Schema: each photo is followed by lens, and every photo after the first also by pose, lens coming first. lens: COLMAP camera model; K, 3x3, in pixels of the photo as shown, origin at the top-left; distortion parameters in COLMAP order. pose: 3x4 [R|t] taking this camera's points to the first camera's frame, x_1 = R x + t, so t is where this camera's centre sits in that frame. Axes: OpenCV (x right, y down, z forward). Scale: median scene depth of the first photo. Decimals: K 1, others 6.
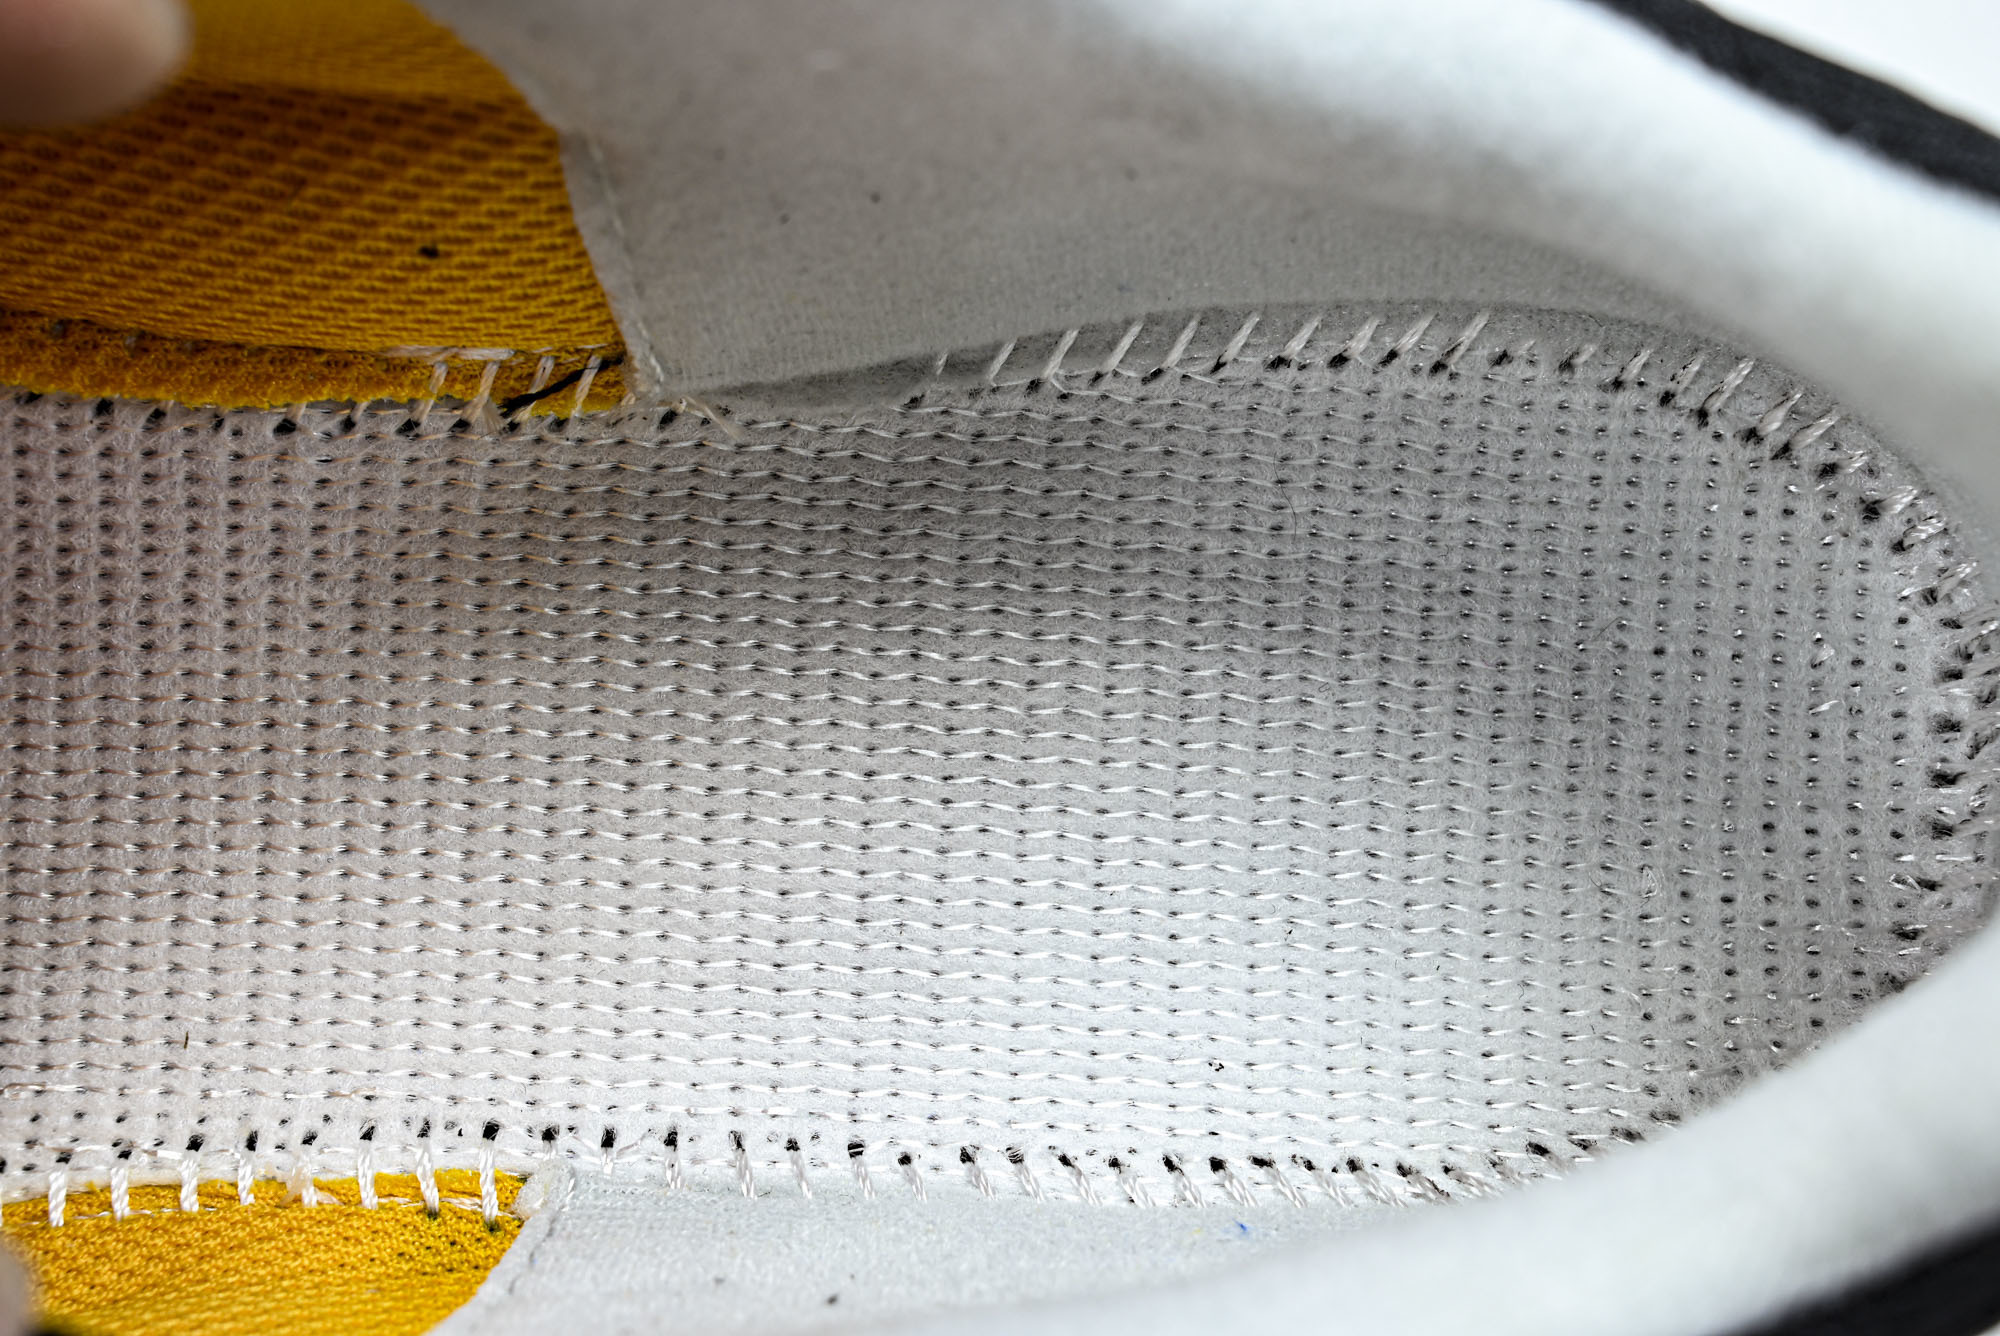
lens RADIAL K [[4063.4, 0, 1000.0], [0, 4063.4, 668.0], [0, 0, 1]] dist [-0.030870, 0.011243]
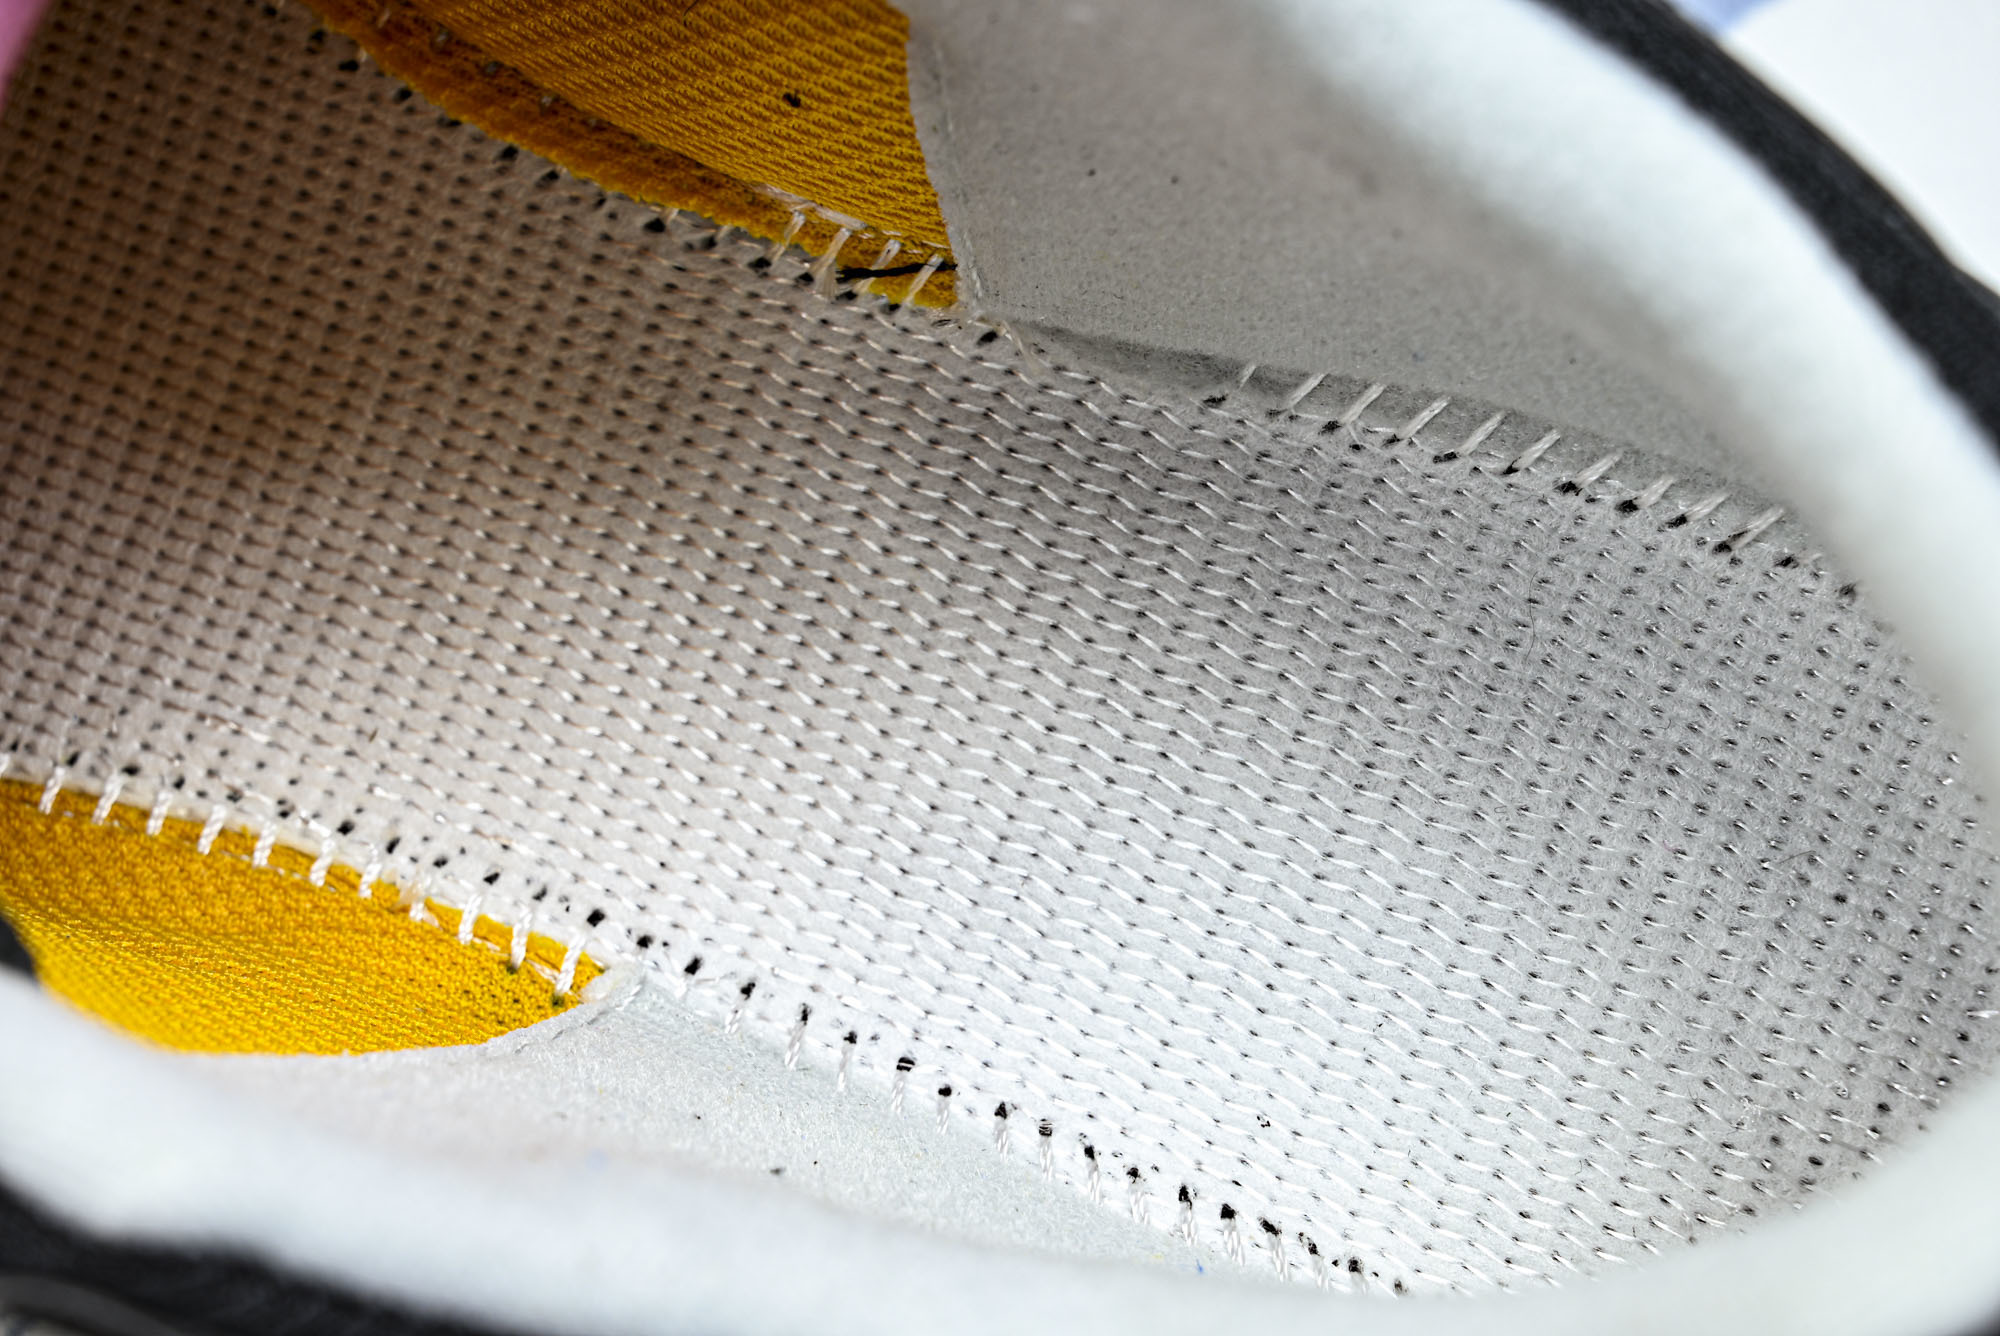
lens RADIAL K [[4063.4, 0, 1000.0], [0, 4063.4, 668.0], [0, 0, 1]] dist [-0.030870, 0.011243]
pose [[0.905623, 0.346943, -0.243881, 0.202055], [-0.351436, 0.935842, 0.026307, -0.010809], [0.237361, 0.061884, 0.969448, 0.002285]]
